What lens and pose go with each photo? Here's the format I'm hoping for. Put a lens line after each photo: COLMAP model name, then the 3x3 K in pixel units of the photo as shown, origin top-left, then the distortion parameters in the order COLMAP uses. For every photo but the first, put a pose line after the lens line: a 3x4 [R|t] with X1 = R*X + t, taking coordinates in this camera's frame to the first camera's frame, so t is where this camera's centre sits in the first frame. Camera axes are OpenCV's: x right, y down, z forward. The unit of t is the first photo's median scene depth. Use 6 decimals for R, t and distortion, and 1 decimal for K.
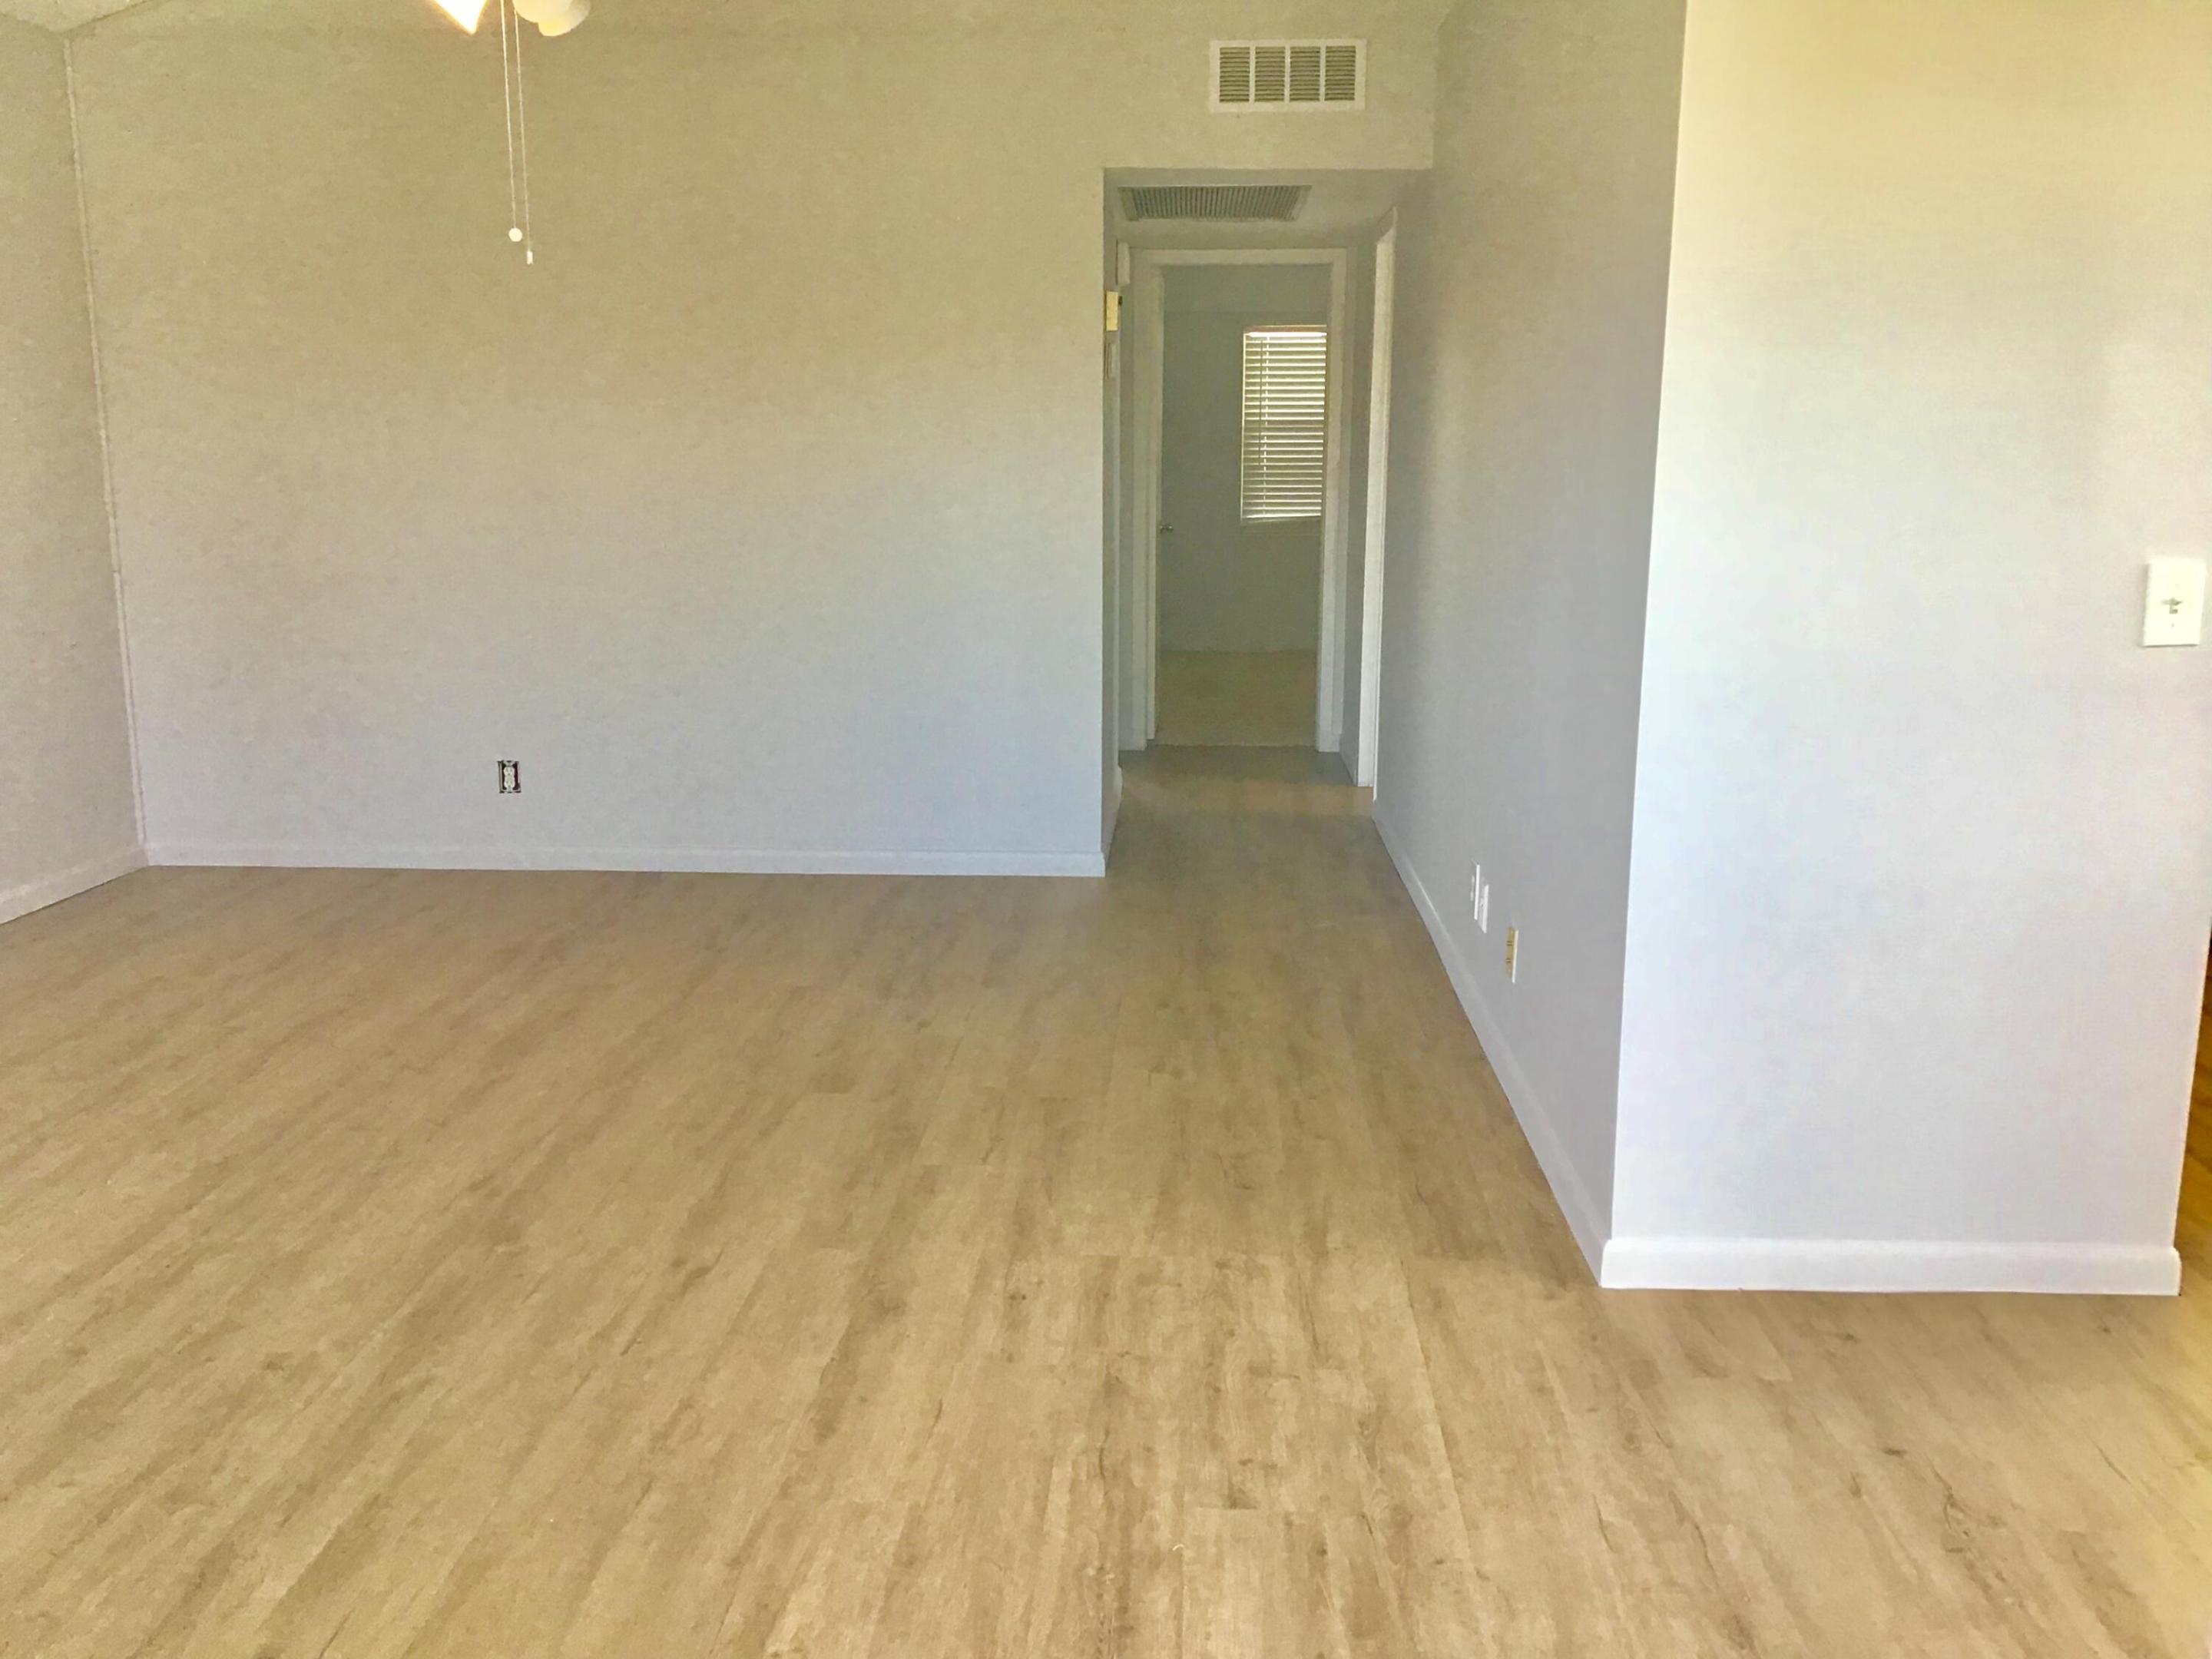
lens RADIAL K [[1975.3, 0, 1093.9], [0, 1975.3, 843.9], [0, 0, 1]] dist [0.108739, -0.187742]
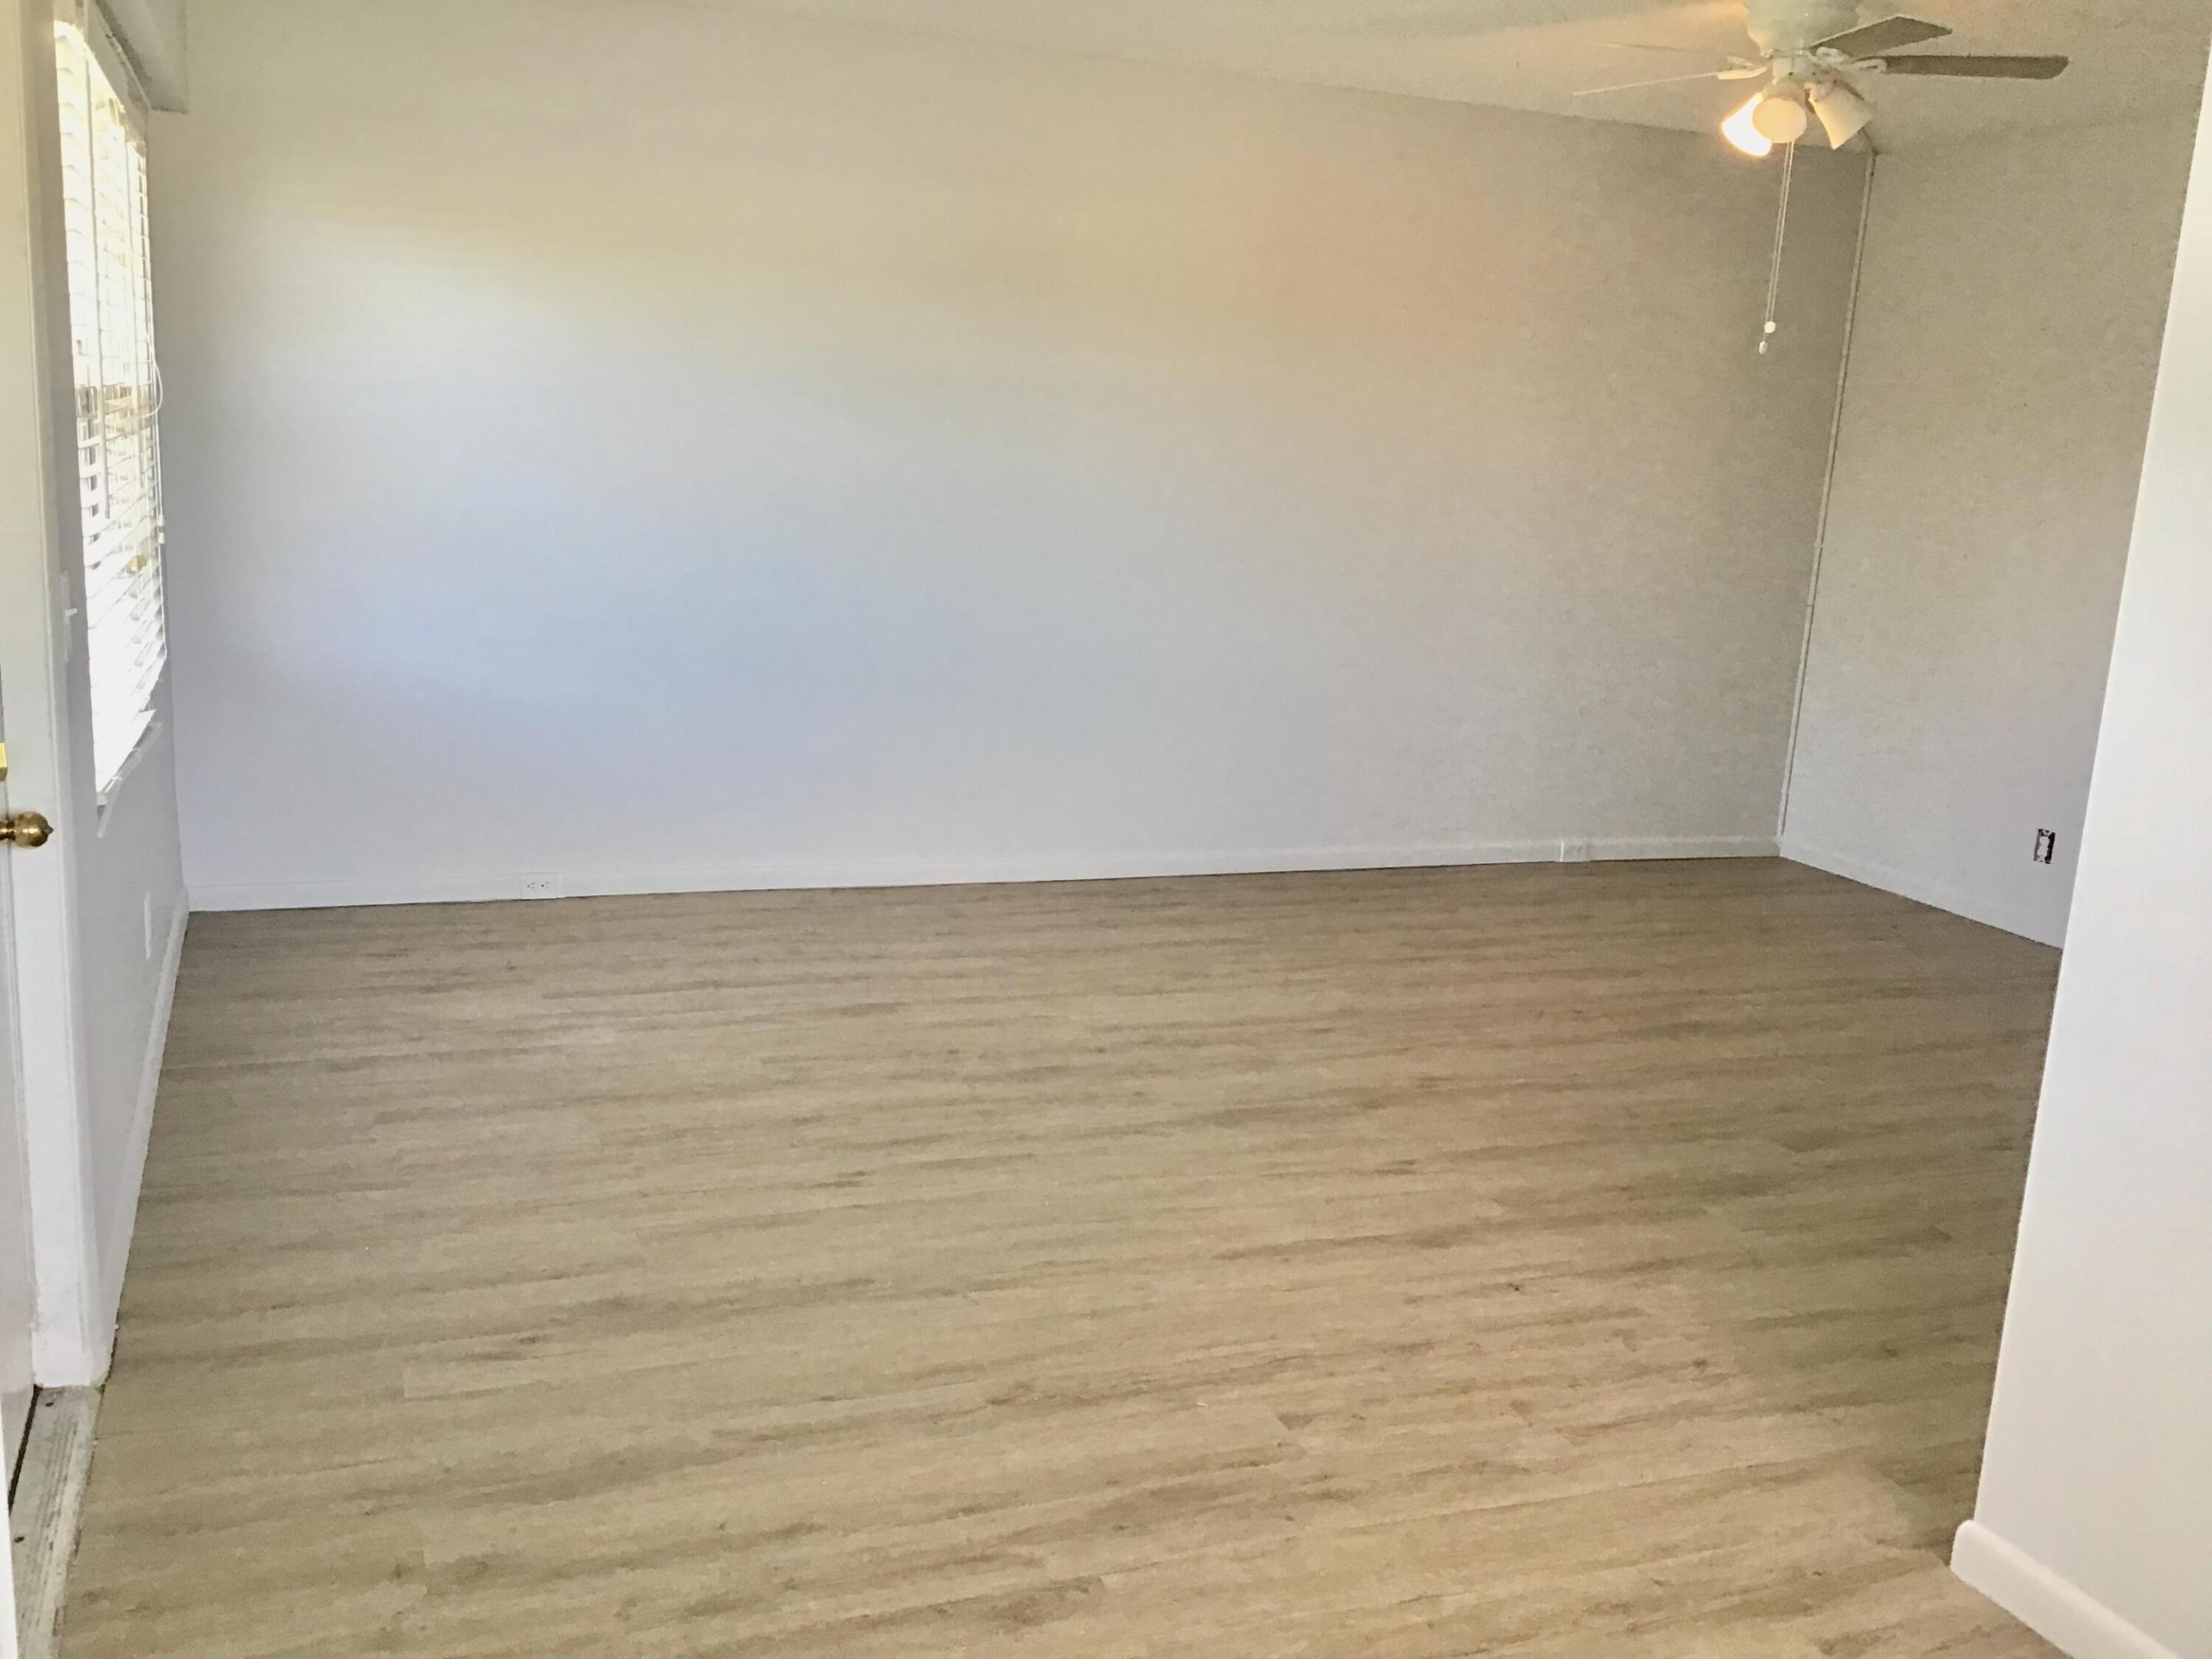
lens RADIAL K [[1975.3, 0, 1104.8], [0, 1975.3, 827.7], [0, 0, 1]] dist [0.108739, -0.187742]
pose [[0.407225, 0.205560, -0.889895, 0.767829], [-0.238002, 0.964564, 0.113896, -0.085001], [0.881772, 0.165415, 0.441718, 0.259999]]
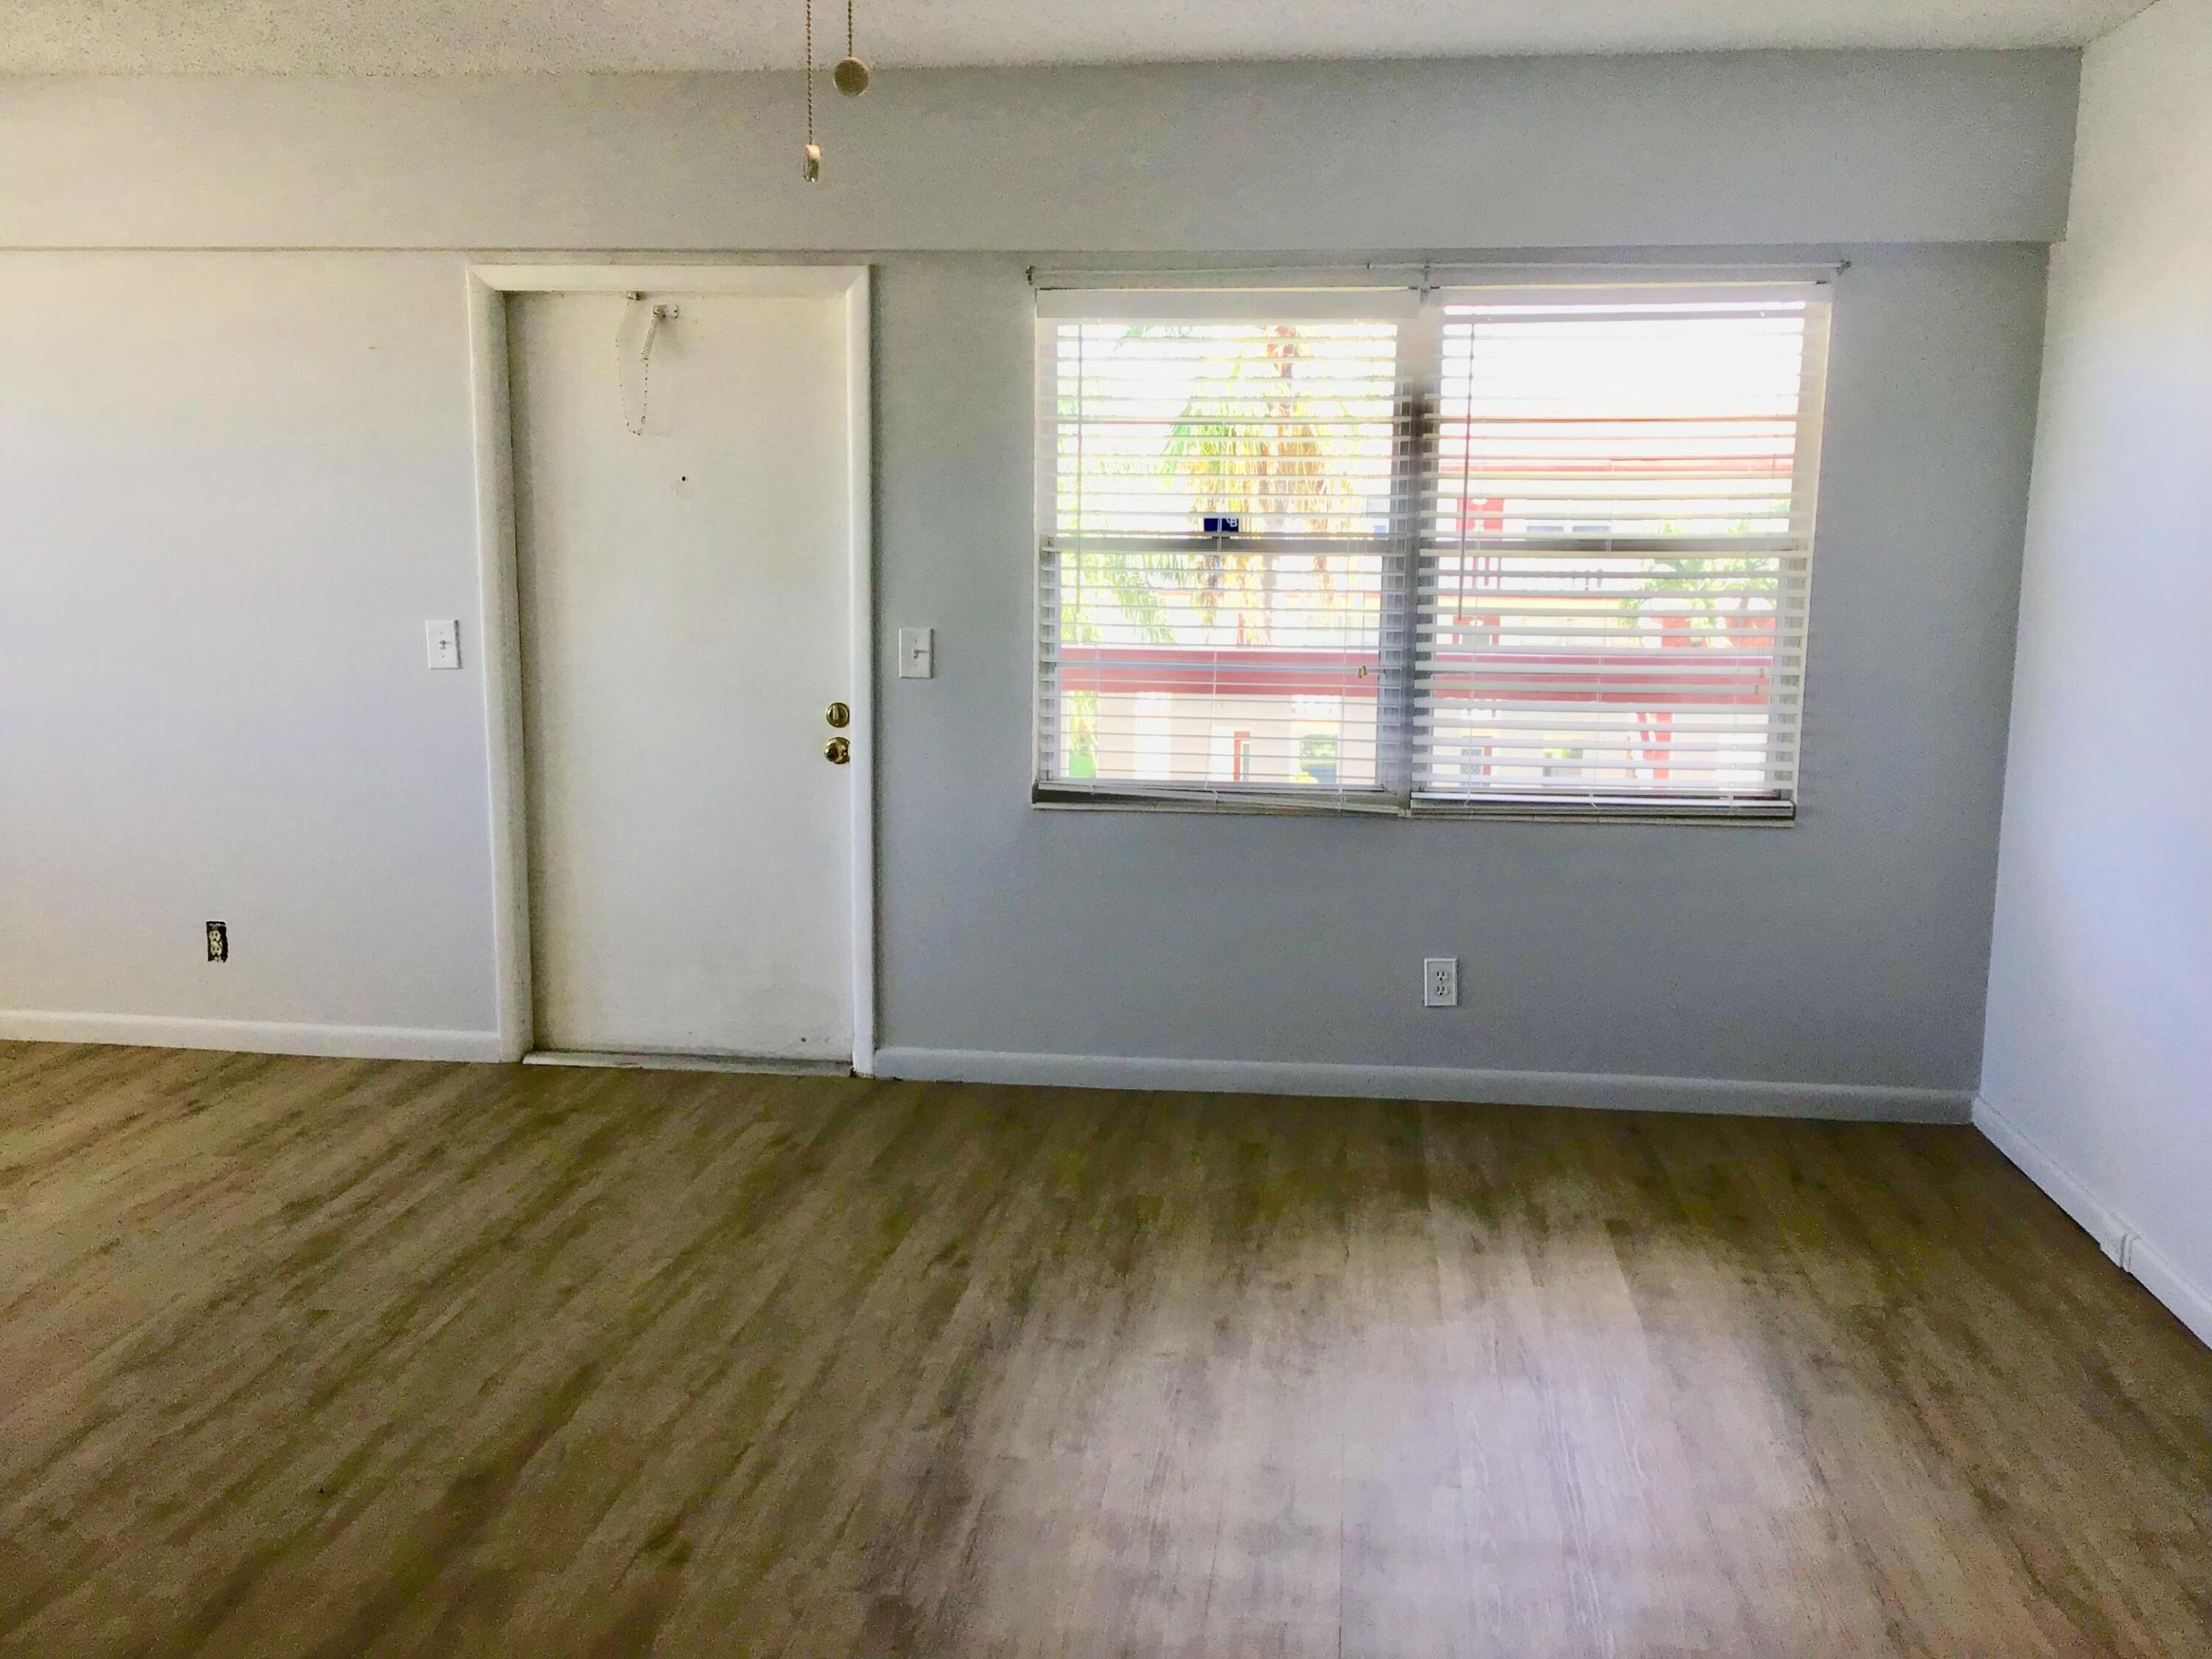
lens RADIAL K [[1975.3, 0, 1127.0], [0, 1975.3, 857.7], [0, 0, 1]] dist [0.108739, -0.187742]
pose [[-0.997922, -0.023834, 0.059856, -0.442870], [-0.000171, 0.930031, 0.367480, -0.376552], [-0.064427, 0.366707, -0.928103, 1.670134]]
